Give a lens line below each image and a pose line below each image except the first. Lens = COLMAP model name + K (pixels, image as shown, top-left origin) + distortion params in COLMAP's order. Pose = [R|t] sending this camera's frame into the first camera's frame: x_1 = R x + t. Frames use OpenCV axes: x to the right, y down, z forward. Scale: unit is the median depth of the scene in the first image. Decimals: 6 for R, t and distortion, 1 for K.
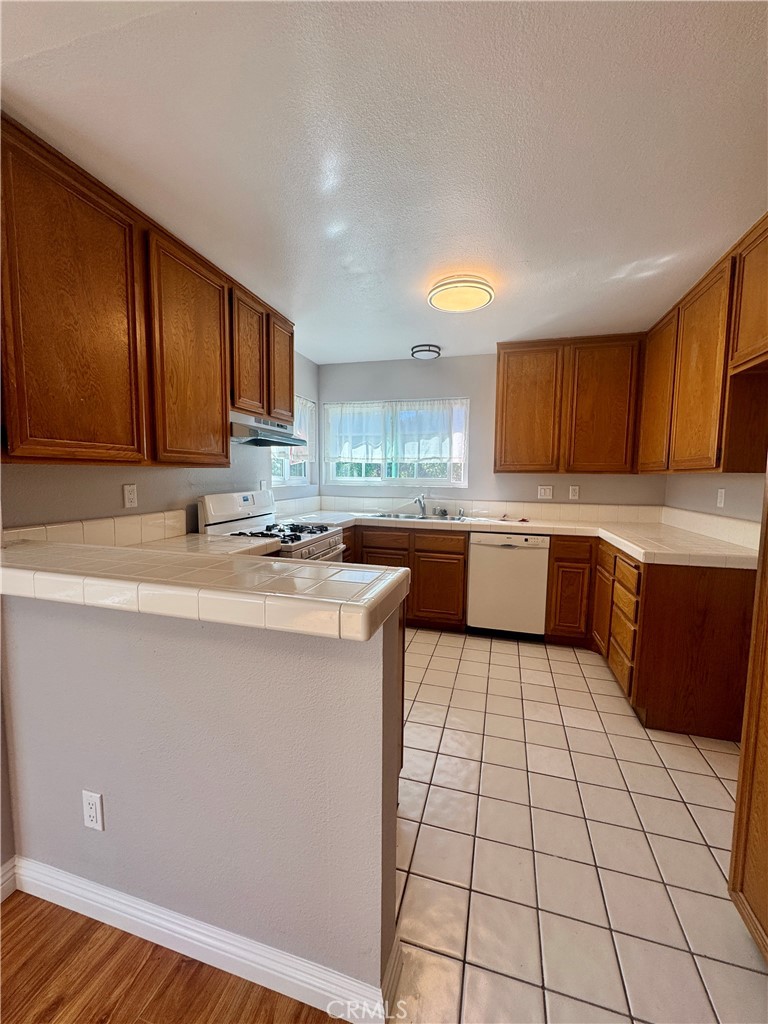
lens RADIAL K [[406.1, 0, 385.3], [0, 406.1, 511.6], [0, 0, 1]] dist [-0.002787, 0.000609]
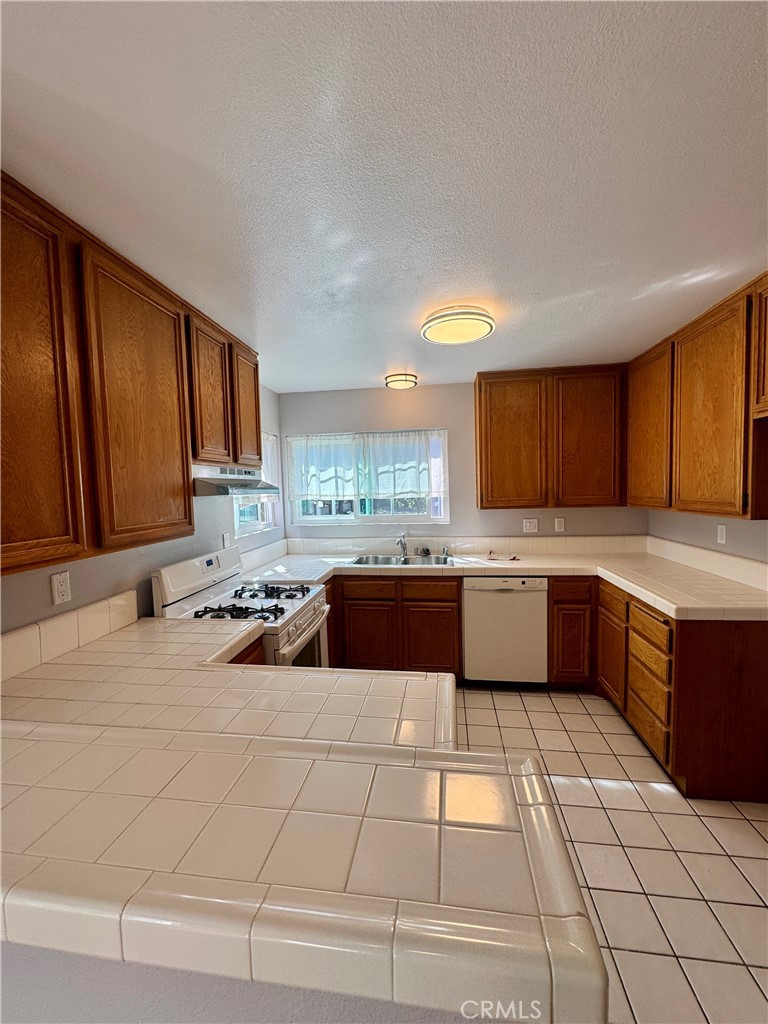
lens RADIAL K [[406.1, 0, 385.0], [0, 406.1, 511.6], [0, 0, 1]] dist [-0.002787, 0.000609]
pose [[0.989631, -0.047897, 0.135413, -0.108218], [0.051868, 0.998317, -0.025954, -0.107294], [-0.133942, 0.032709, 0.990449, 0.142380]]
